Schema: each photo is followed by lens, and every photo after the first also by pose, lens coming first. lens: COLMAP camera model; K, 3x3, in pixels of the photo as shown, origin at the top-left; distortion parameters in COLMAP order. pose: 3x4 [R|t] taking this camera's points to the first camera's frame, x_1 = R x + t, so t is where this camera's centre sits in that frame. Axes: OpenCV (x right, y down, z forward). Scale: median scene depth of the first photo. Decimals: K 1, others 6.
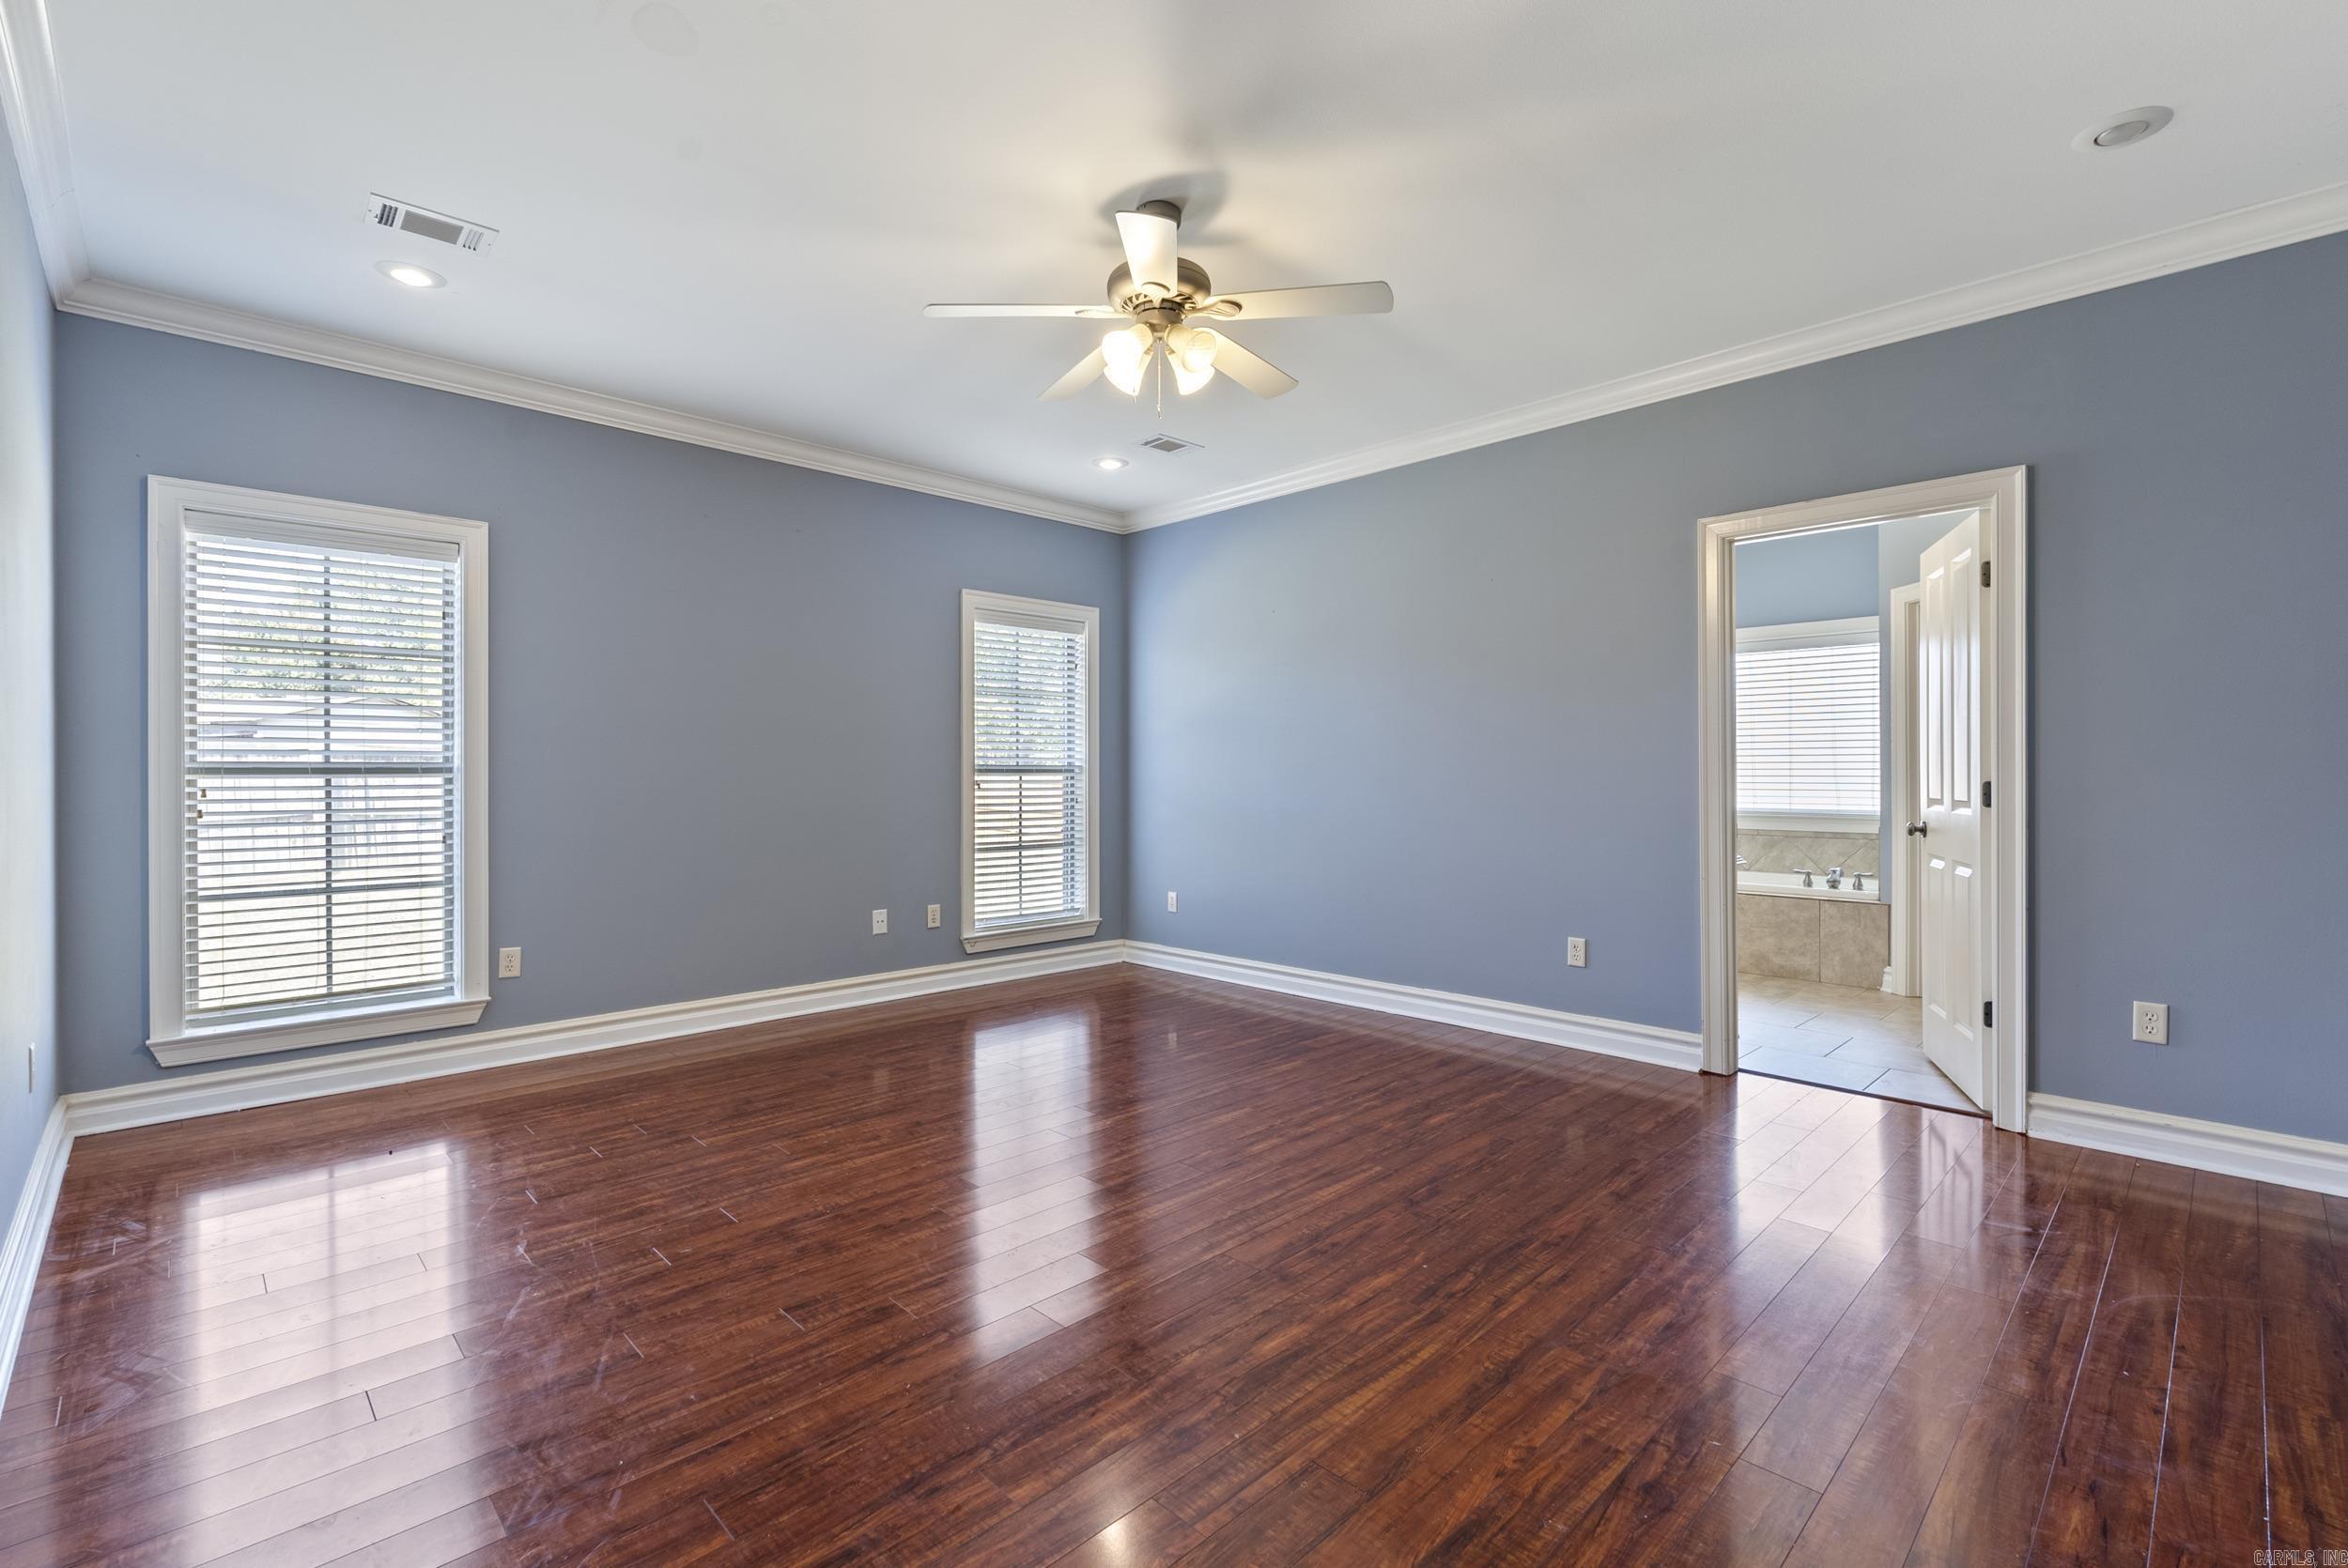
lens RADIAL K [[1041.8, 0, 1177.2], [0, 1041.8, 775.4], [0, 0, 1]] dist [-0.004831, 0.000540]
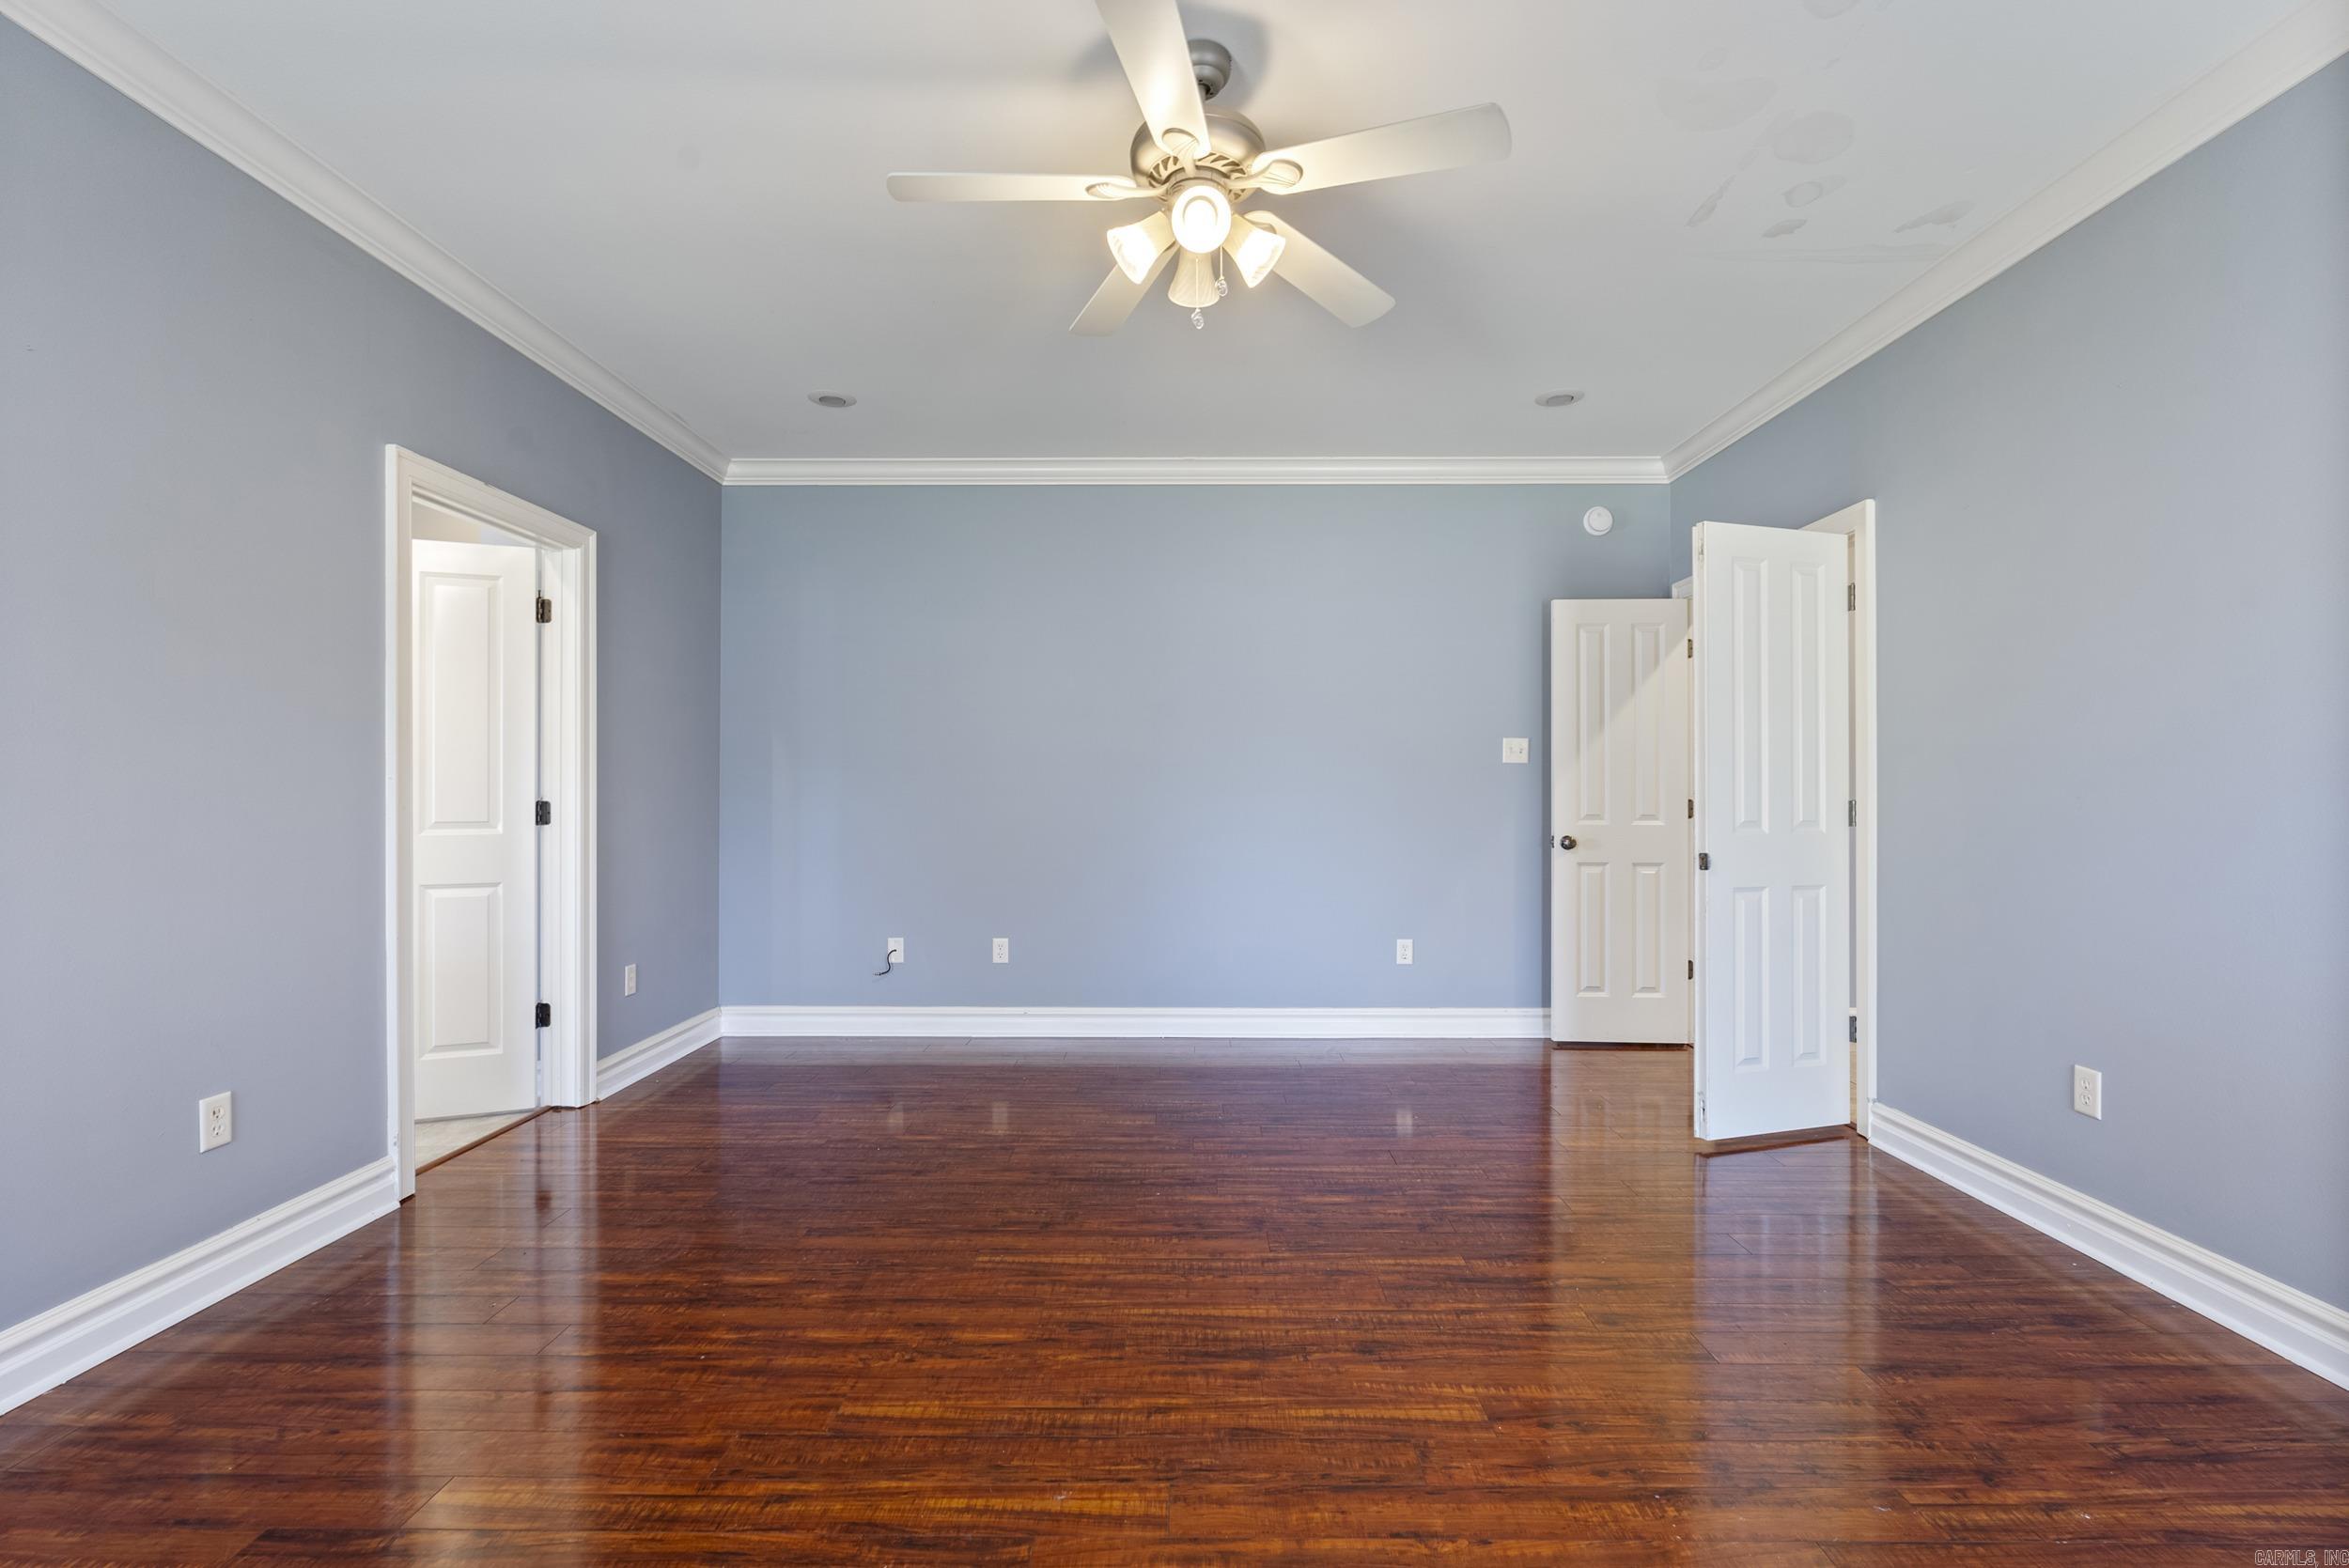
lens RADIAL K [[1042.3, 0, 1180.0], [0, 1042.3, 787.0], [0, 0, 1]] dist [-0.004831, 0.000540]
pose [[-0.712459, 0.004064, 0.701702, -0.537964], [0.002141, 0.999991, -0.003618, -0.003157], [-0.701710, -0.001075, -0.712462, 1.550447]]
